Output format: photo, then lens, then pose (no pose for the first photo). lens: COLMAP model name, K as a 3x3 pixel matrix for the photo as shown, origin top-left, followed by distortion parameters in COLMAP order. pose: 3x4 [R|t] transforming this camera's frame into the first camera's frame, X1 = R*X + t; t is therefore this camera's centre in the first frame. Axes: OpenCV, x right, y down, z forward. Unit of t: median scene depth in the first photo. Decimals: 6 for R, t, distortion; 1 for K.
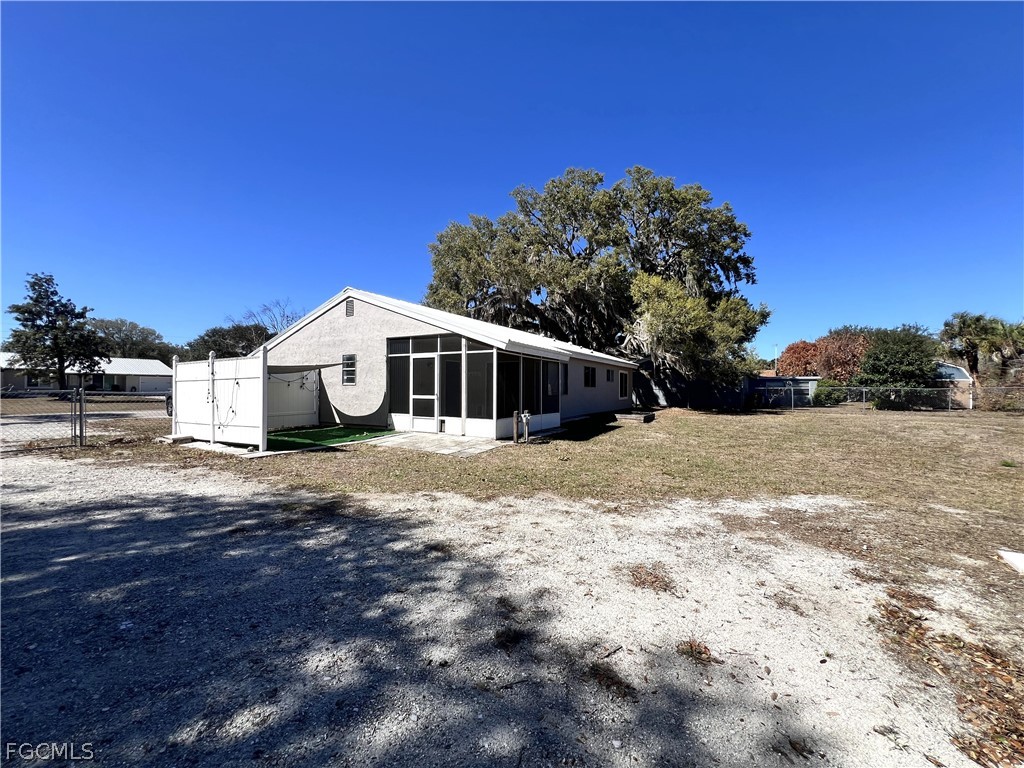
lens RADIAL K [[410.2, 0, 512.9], [0, 410.2, 386.6], [0, 0, 1]] dist [-0.000791, 0.000166]
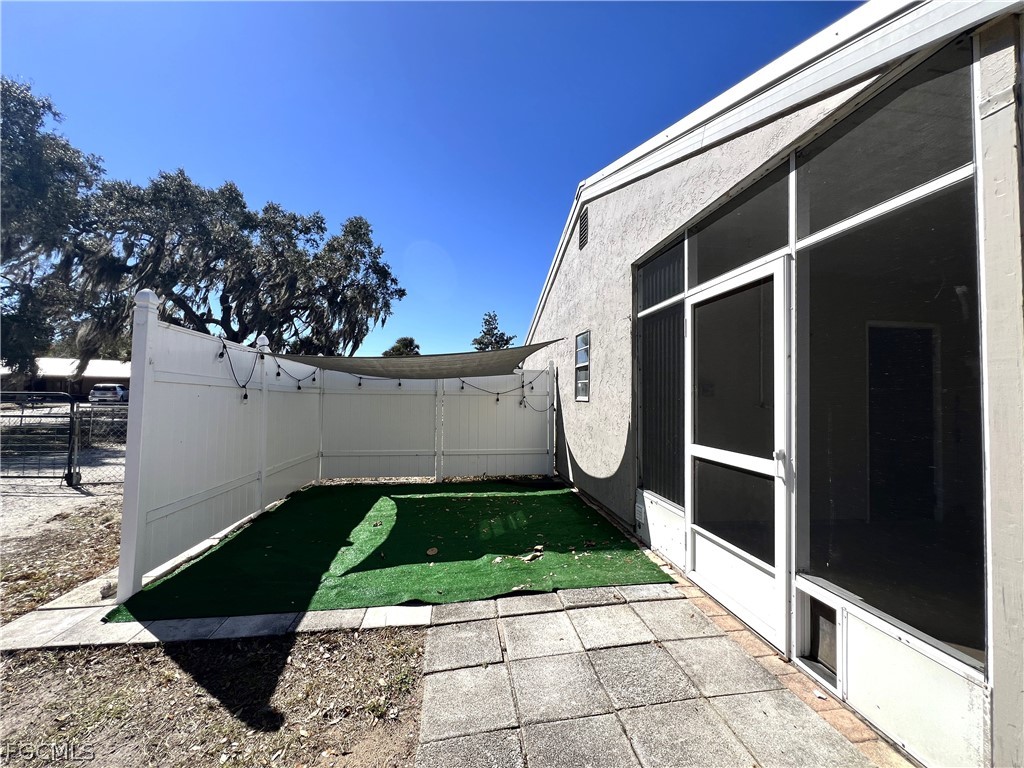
lens RADIAL K [[410.2, 0, 516.7], [0, 410.2, 384.5], [0, 0, 1]] dist [-0.000791, 0.000166]
pose [[0.611862, -0.022243, -0.790652, -0.102086], [-0.000681, 0.999589, -0.028648, -0.009586], [0.790964, 0.018067, 0.611596, 0.740406]]
